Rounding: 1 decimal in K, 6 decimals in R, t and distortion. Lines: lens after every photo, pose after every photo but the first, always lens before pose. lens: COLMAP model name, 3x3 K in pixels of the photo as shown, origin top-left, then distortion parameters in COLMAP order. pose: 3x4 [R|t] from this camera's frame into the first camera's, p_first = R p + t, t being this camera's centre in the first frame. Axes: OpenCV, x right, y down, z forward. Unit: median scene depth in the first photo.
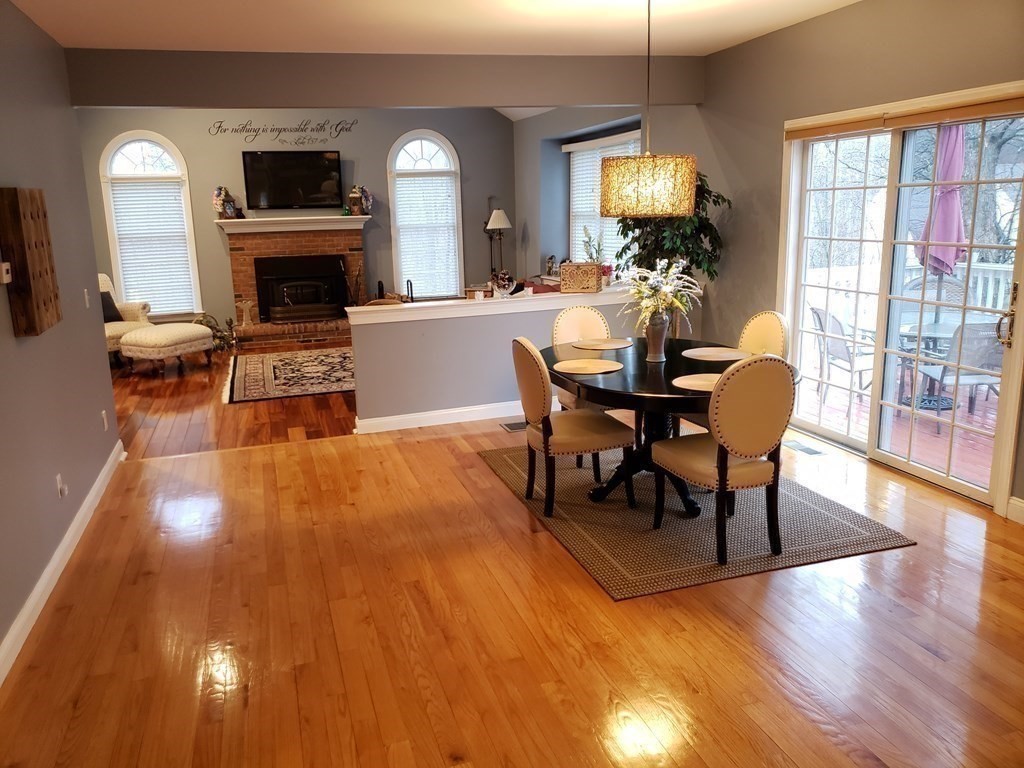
lens RADIAL K [[801.7, 0, 512.0], [0, 801.7, 384.0], [0, 0, 1]] dist [0.088612, -0.164983]
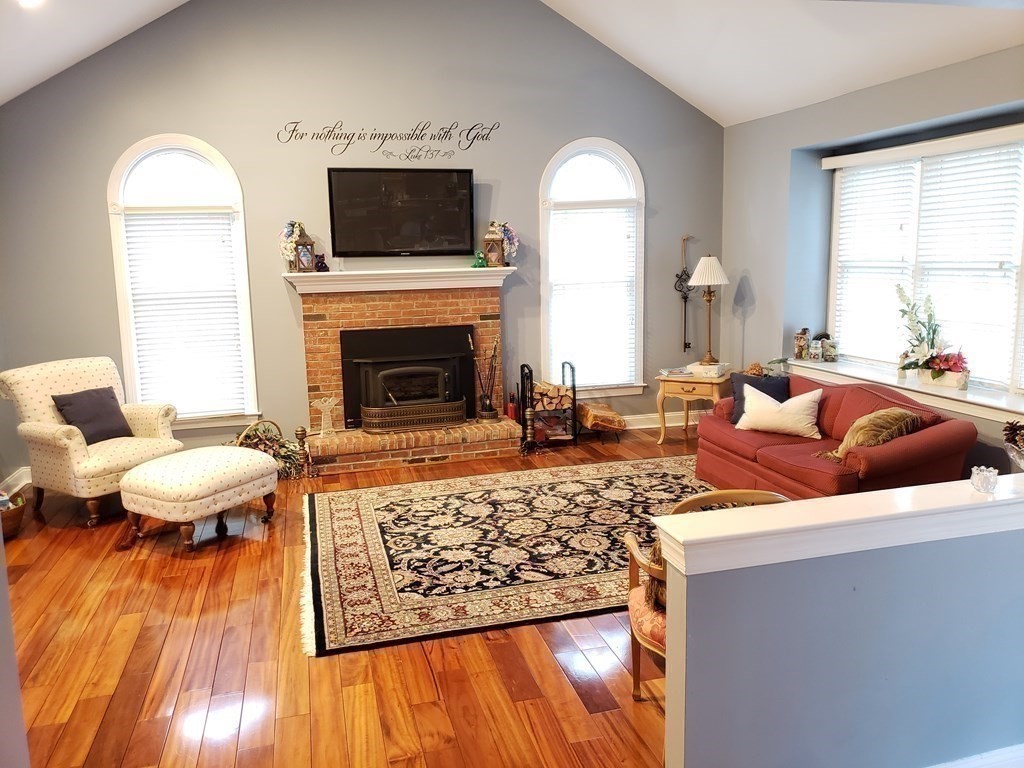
lens RADIAL K [[783.3, 0, 514.0], [0, 783.3, 372.1], [0, 0, 1]] dist [0.203841, -0.520041]
pose [[0.999384, 0.010454, -0.033515, -0.158033], [-0.012481, 0.998068, -0.060867, -0.086049], [0.032814, 0.061248, 0.997583, 0.373602]]
